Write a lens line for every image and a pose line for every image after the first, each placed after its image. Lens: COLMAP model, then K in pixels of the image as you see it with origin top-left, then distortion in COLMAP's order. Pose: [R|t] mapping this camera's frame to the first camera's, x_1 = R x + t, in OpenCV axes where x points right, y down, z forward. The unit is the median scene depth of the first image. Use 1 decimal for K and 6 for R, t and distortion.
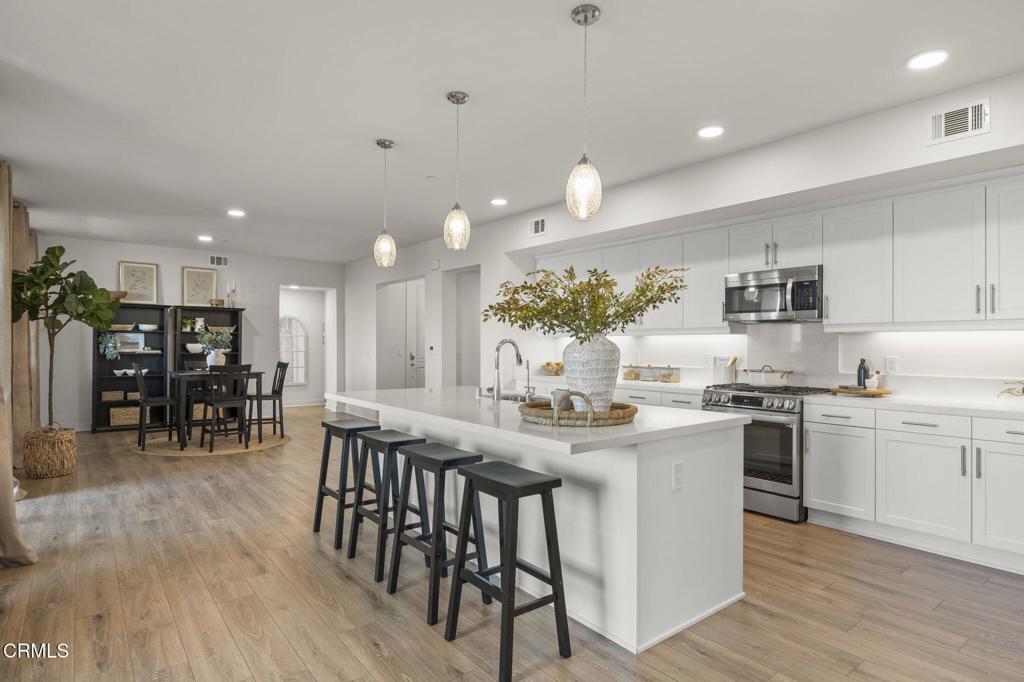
lens RADIAL K [[560.2, 0, 512.0], [0, 560.2, 341.0], [0, 0, 1]] dist [-0.001207, -0.000581]
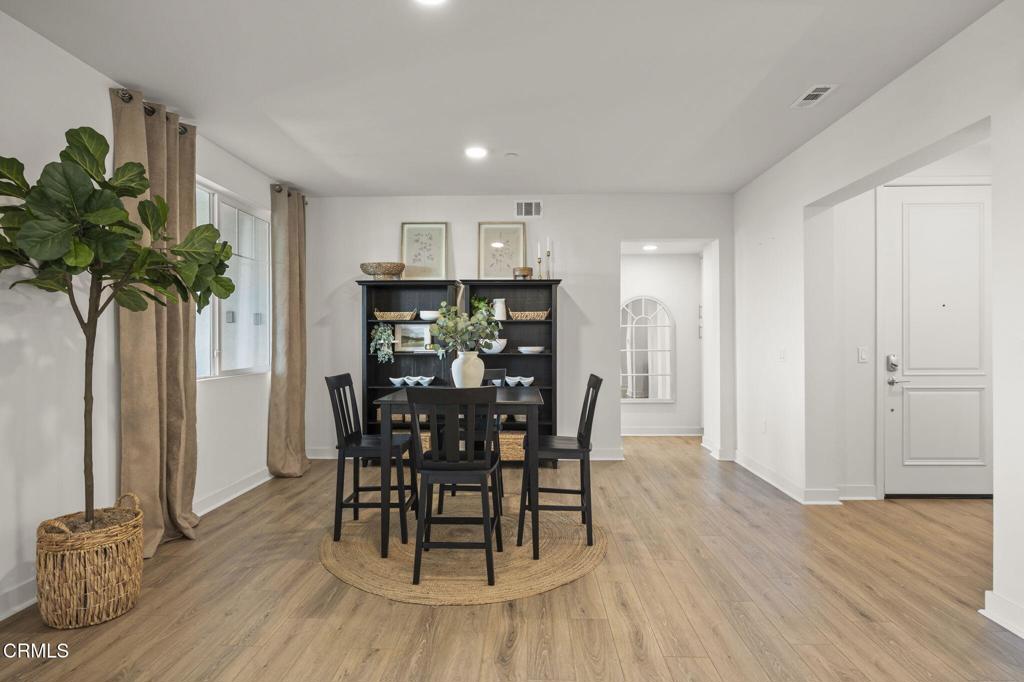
lens RADIAL K [[529.1, 0, 512.0], [0, 529.1, 341.0], [0, 0, 1]] dist [-0.006542, -0.000597]
pose [[0.768429, -0.006249, -0.639905, -0.167417], [0.009309, 0.999956, 0.001413, 0.006671], [0.639867, -0.007043, 0.768453, 0.570556]]
